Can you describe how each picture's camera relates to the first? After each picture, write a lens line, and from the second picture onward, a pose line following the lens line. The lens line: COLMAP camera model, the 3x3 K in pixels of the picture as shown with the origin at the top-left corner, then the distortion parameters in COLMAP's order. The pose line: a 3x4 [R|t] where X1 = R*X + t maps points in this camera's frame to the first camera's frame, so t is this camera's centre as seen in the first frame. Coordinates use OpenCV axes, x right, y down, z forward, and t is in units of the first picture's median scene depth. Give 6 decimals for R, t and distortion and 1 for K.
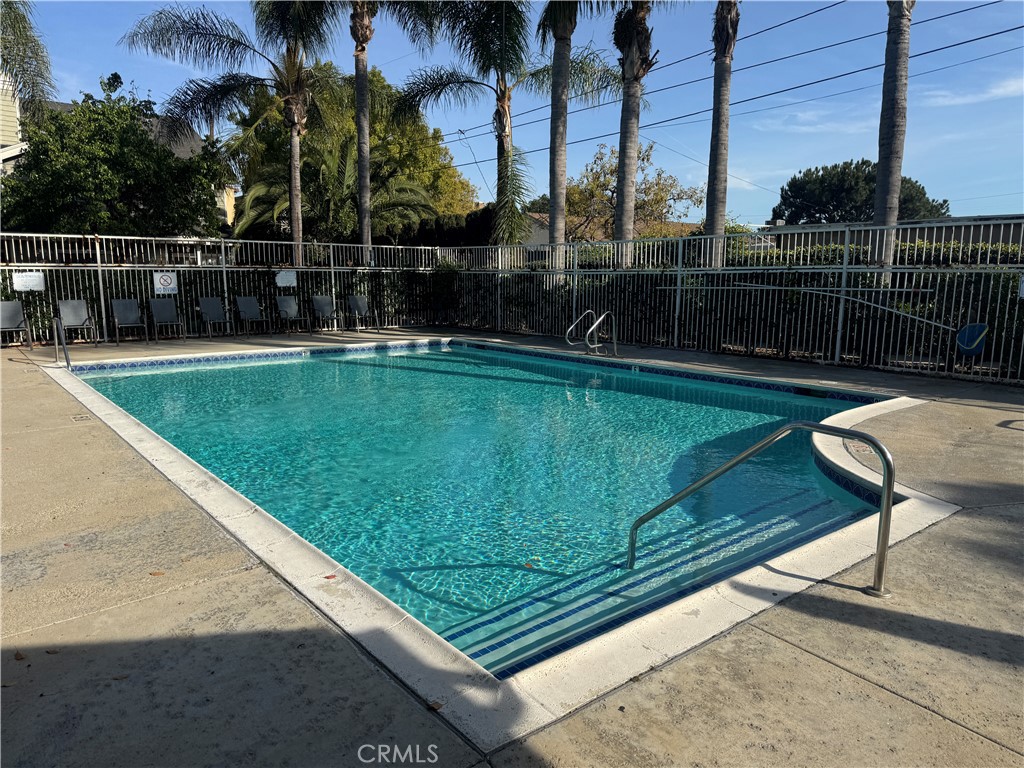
lens RADIAL K [[715.3, 0, 512.0], [0, 715.3, 384.0], [0, 0, 1]] dist [0.137932, -0.189187]
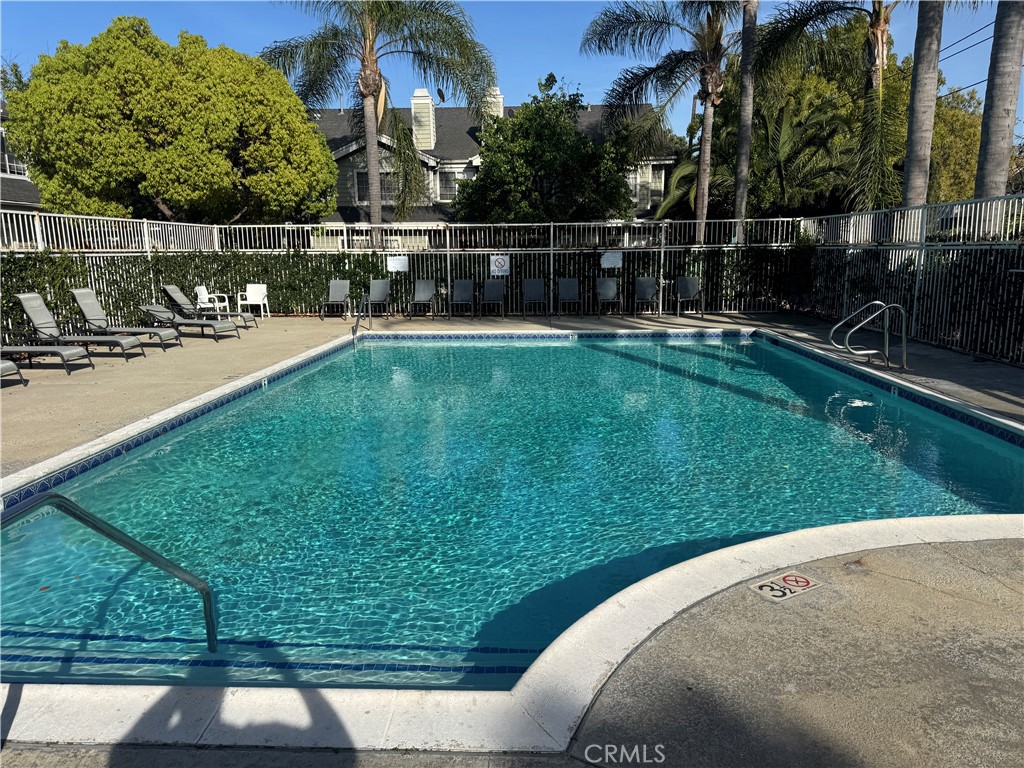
lens RADIAL K [[715.3, 0, 512.0], [0, 715.3, 384.0], [0, 0, 1]] dist [0.137932, -0.189187]
pose [[0.759512, 0.108475, -0.641385, 0.241103], [-0.089128, 0.994052, 0.062577, -0.026868], [0.644359, 0.009637, 0.764662, 0.168429]]
